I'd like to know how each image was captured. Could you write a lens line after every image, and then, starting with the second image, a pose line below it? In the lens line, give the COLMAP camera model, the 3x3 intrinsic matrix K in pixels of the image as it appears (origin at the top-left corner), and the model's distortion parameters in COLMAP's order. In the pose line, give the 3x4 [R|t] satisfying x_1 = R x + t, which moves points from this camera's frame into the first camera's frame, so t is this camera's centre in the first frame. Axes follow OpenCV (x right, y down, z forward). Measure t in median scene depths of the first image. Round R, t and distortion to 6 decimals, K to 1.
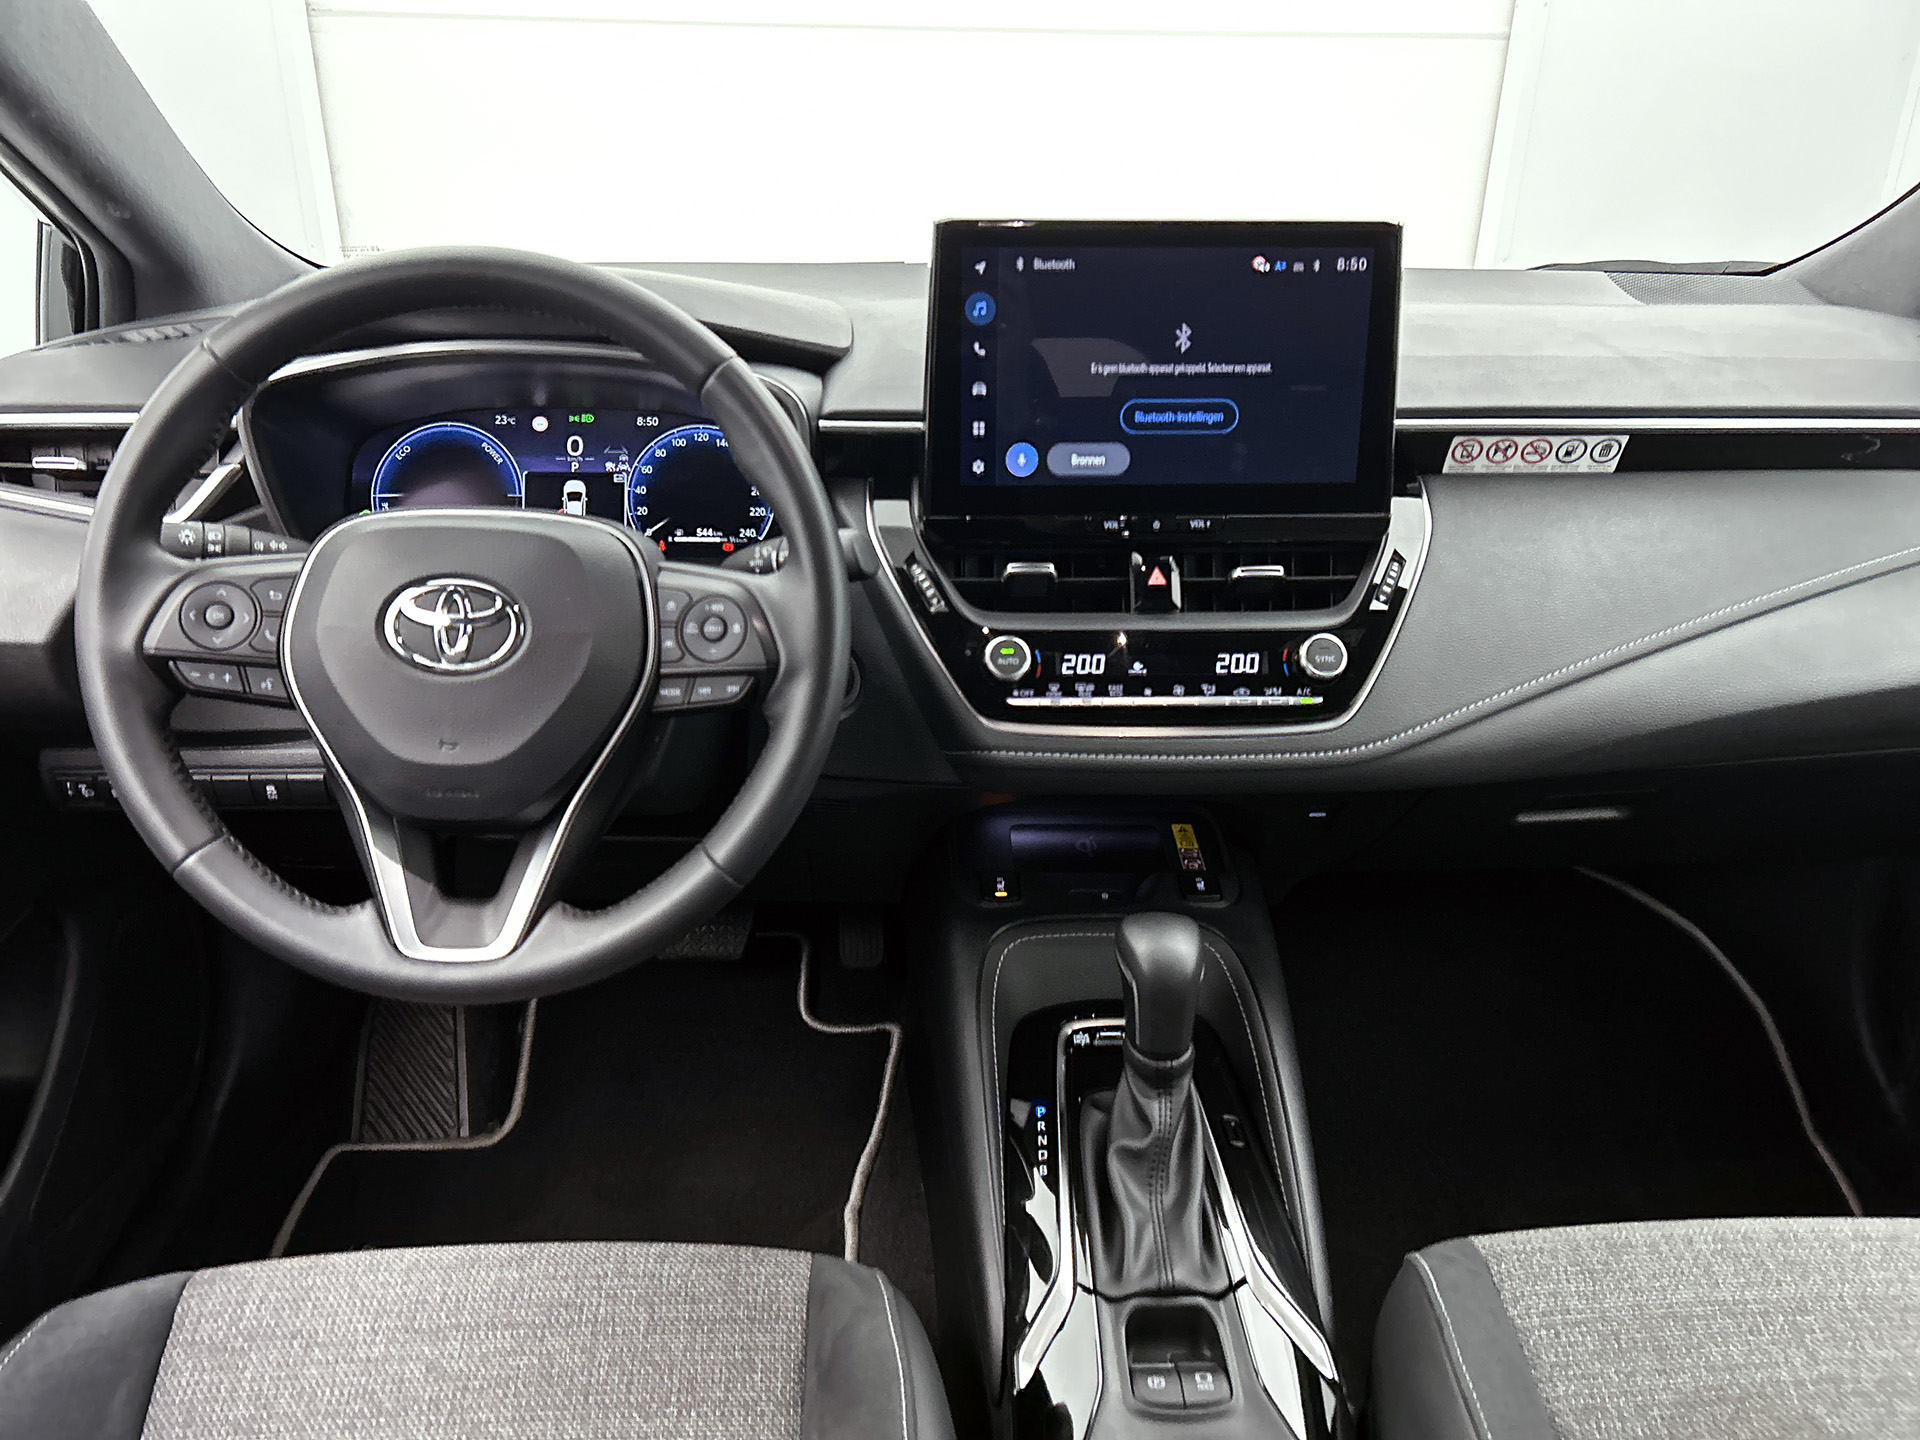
lens RADIAL K [[1413.4, 0, 960.0], [0, 1413.4, 720.0], [0, 0, 1]] dist [0.033454, 0.000340]
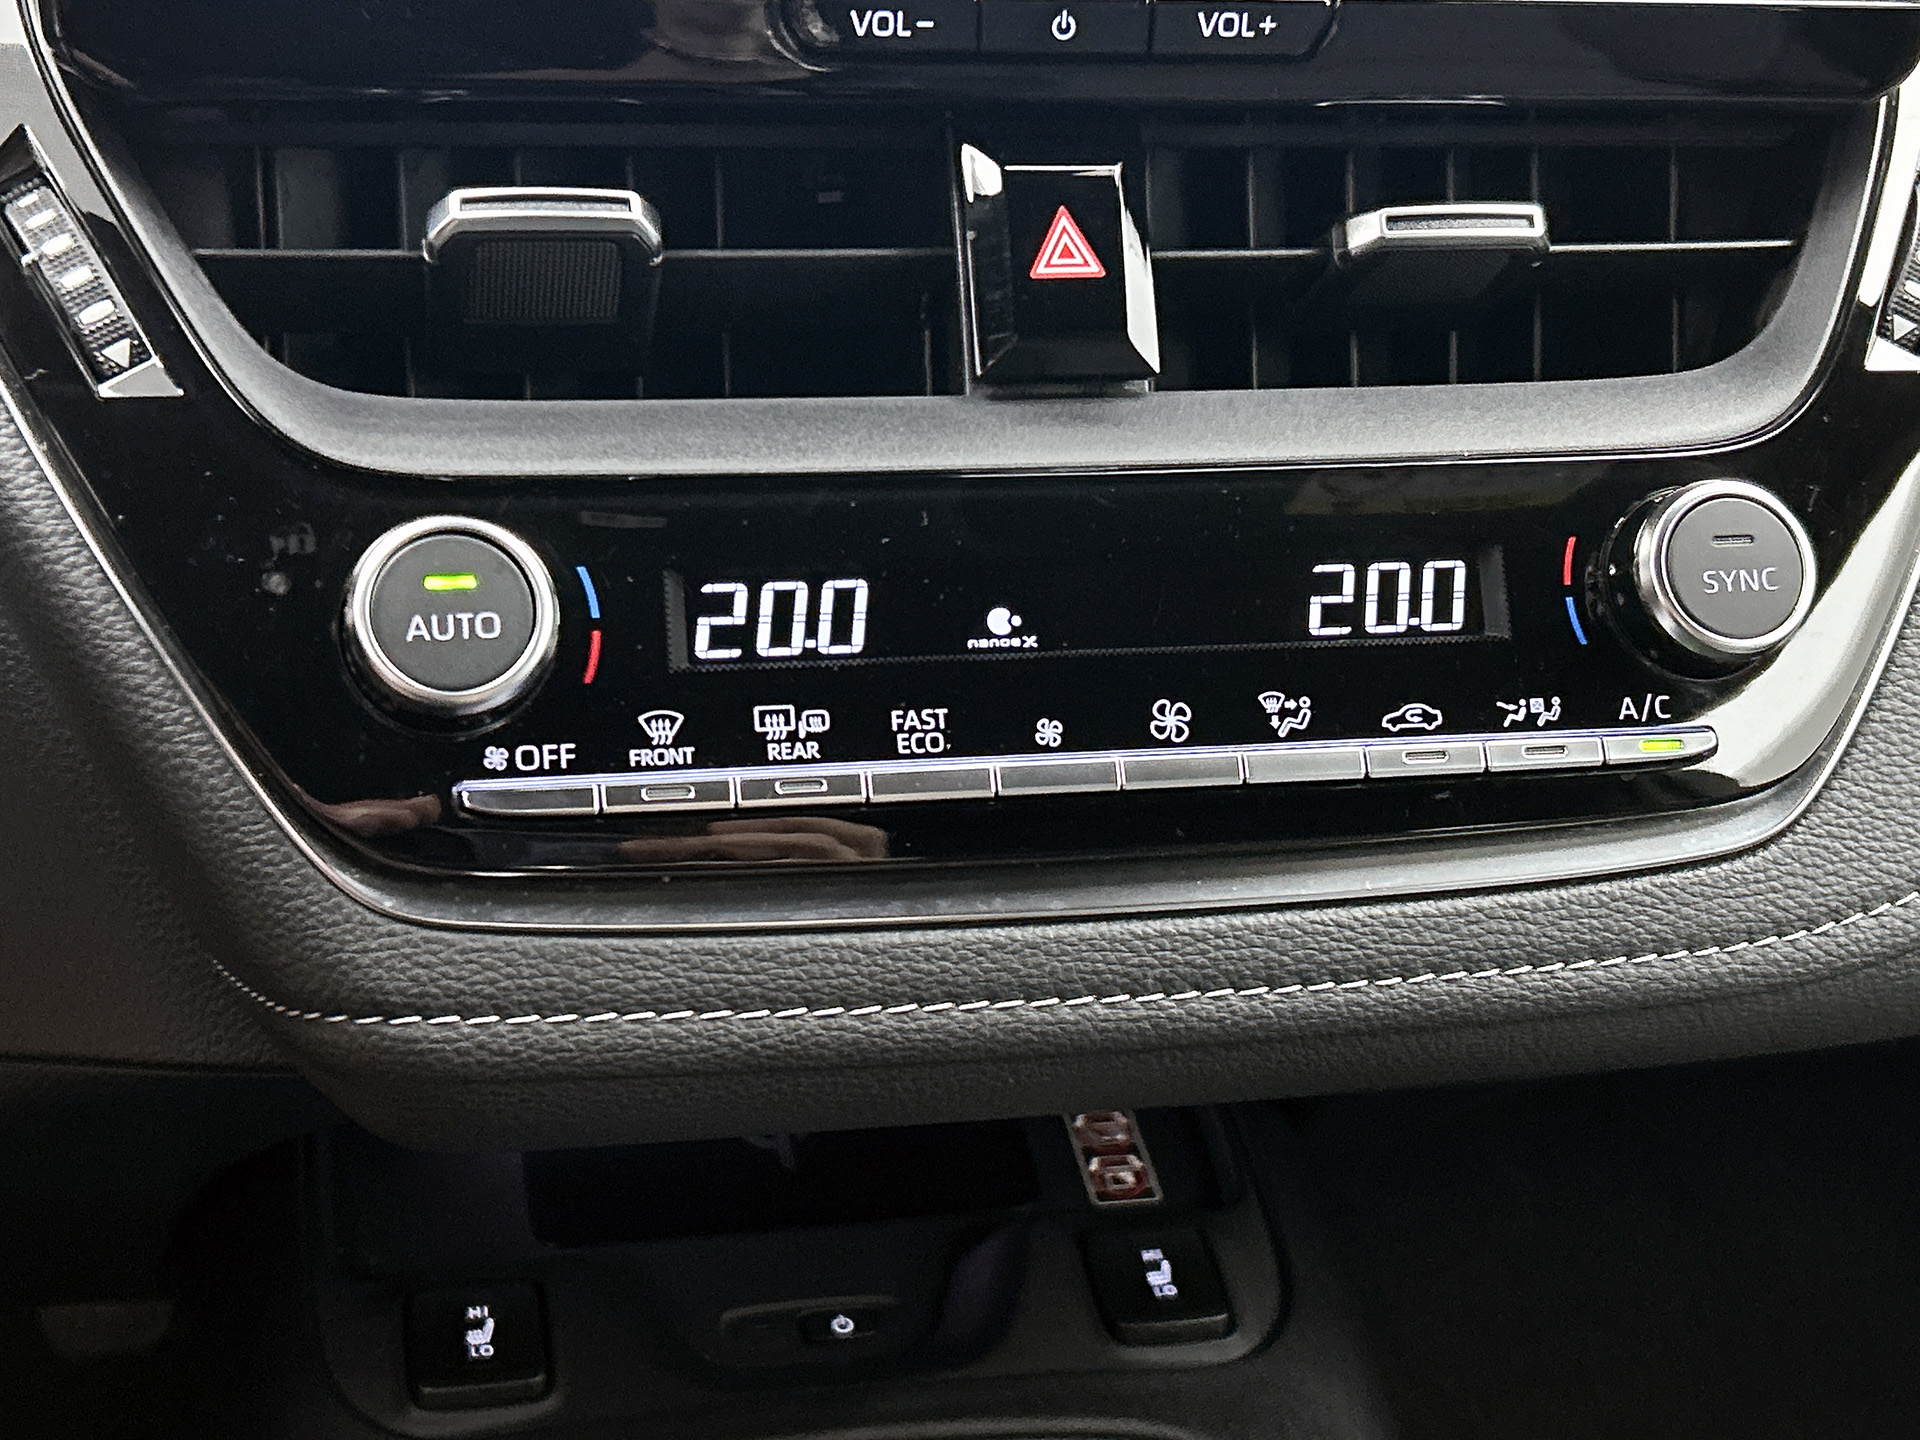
lens RADIAL K [[2658.3, 0, 960.0], [0, 2658.3, 720.0], [0, 0, 1]] dist [0.068023, 0.005924]
pose [[0.982773, -0.029361, 0.182468, 0.034395], [0.011359, 0.995029, 0.098932, -0.066889], [-0.184465, -0.095155, 0.978222, 0.553963]]
